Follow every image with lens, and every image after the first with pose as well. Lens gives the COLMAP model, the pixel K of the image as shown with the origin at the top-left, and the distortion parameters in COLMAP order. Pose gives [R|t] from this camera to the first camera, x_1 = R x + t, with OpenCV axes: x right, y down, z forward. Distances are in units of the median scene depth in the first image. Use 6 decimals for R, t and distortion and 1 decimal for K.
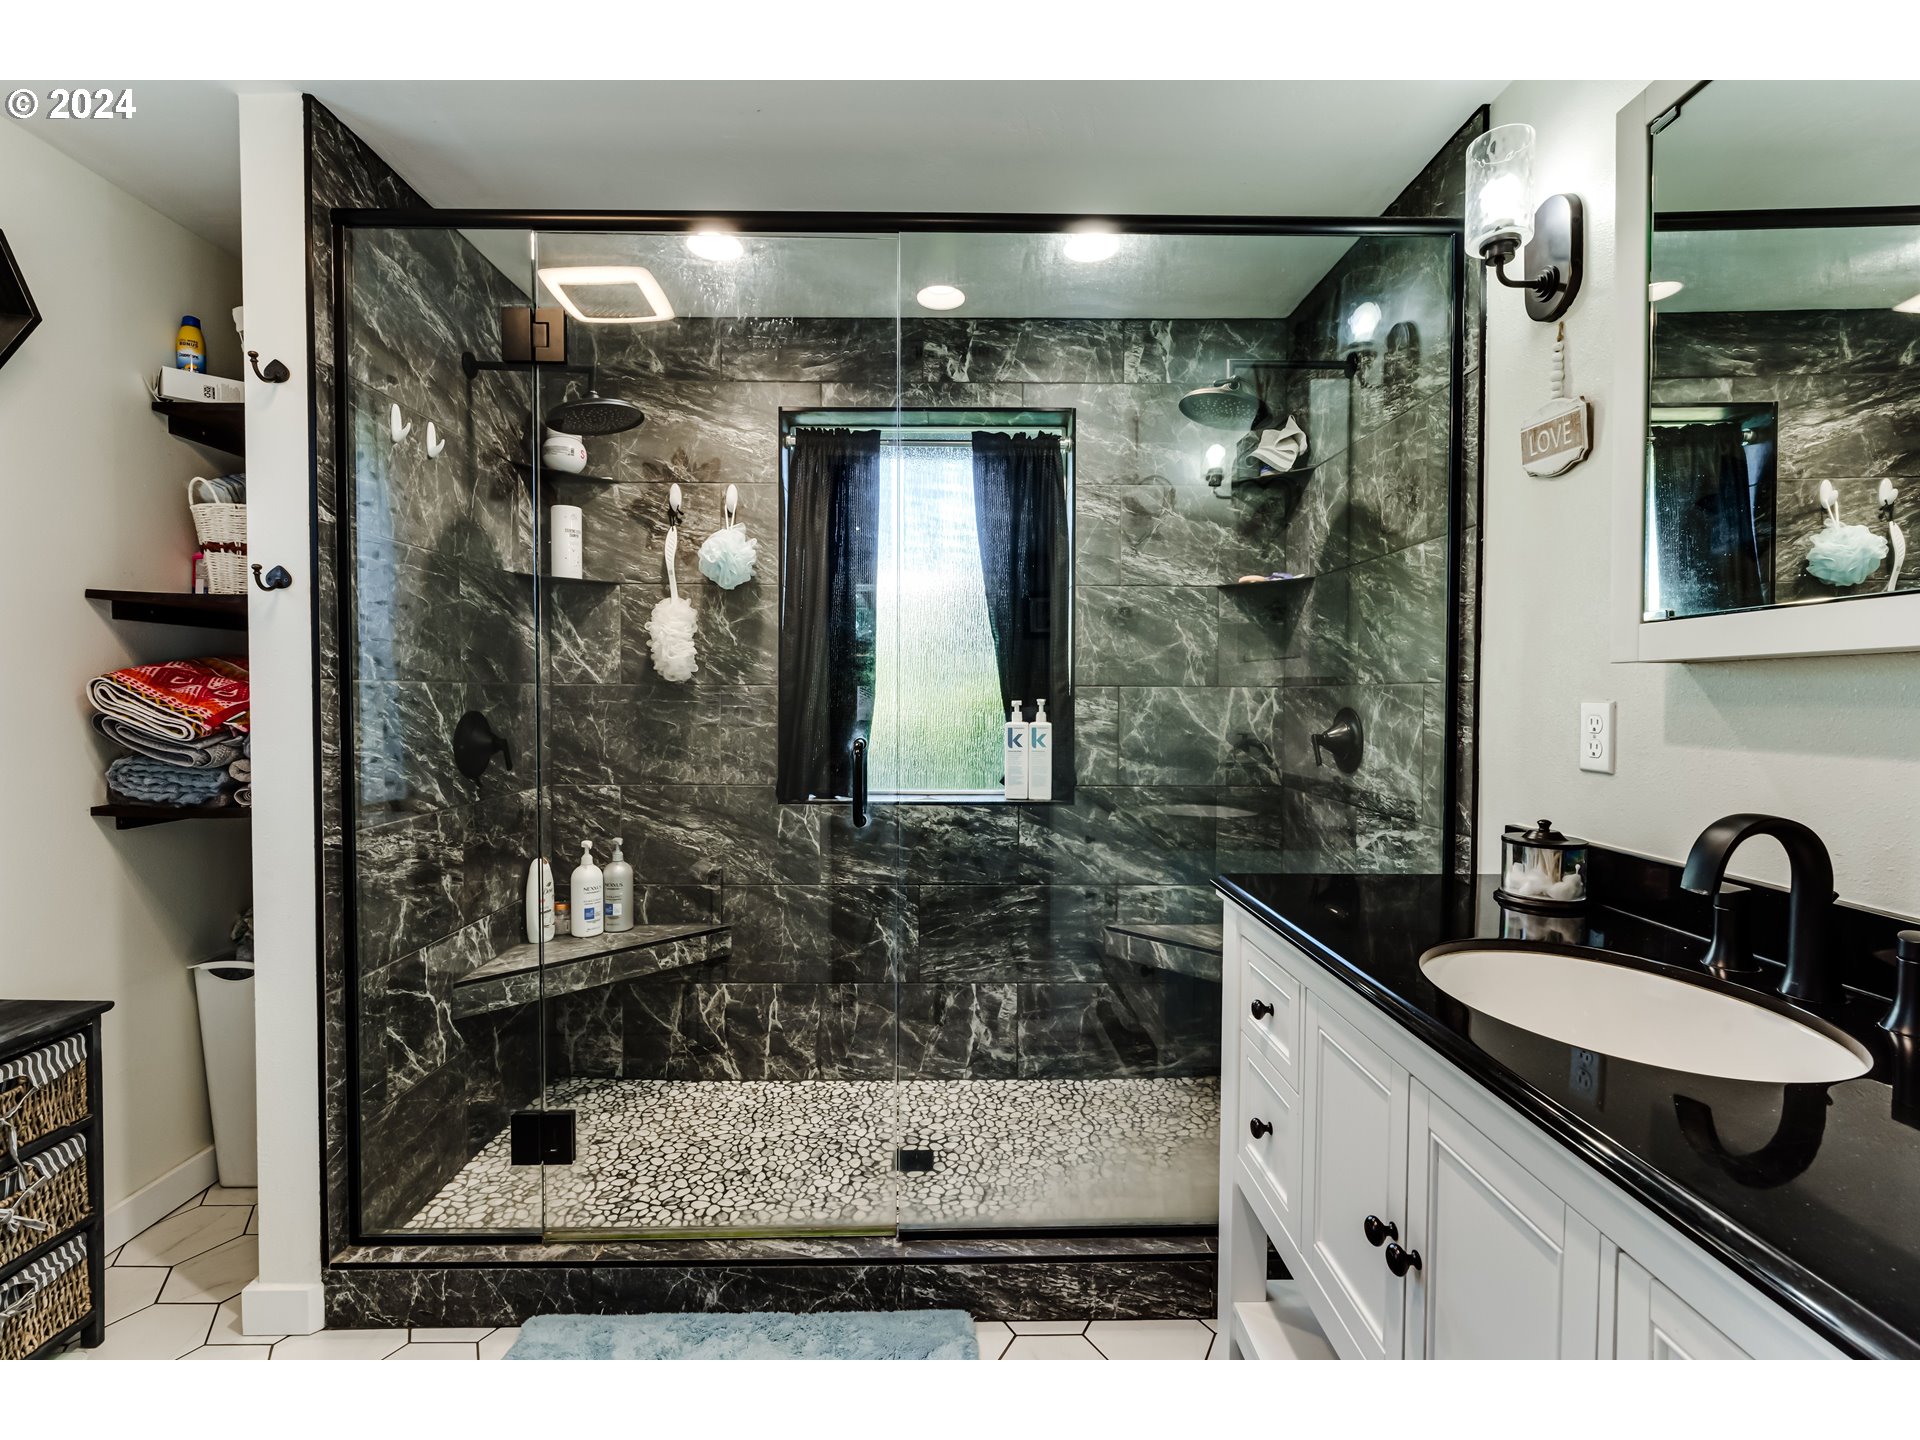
lens RADIAL K [[869.8, 0, 961.7], [0, 869.8, 716.0], [0, 0, 1]] dist [-0.001613, -0.000198]
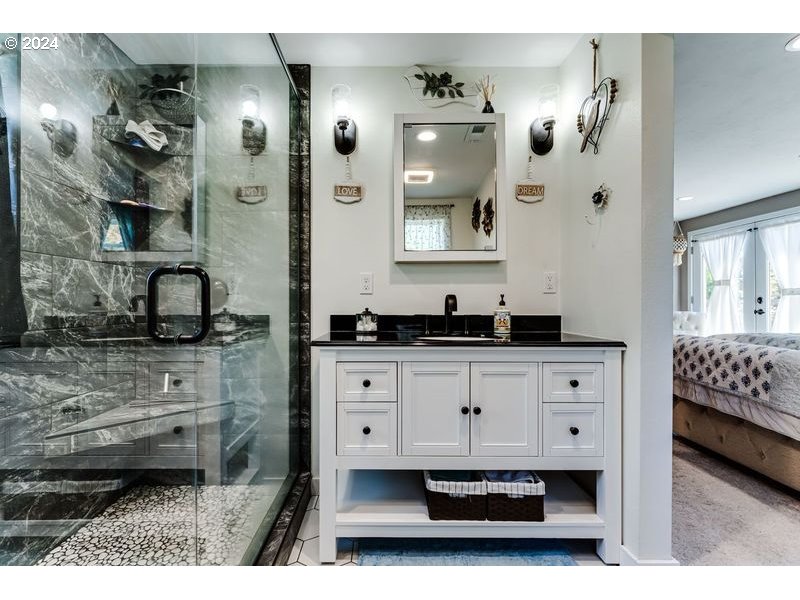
lens RADIAL K [[362.4, 0, 400.7], [0, 362.4, 298.3], [0, 0, 1]] dist [-0.001613, -0.000198]
pose [[0.013967, 0.006783, 0.999879, -0.372168], [0.027764, 0.999589, -0.007169, 0.051670], [-0.999517, 0.027860, 0.013773, 0.453112]]
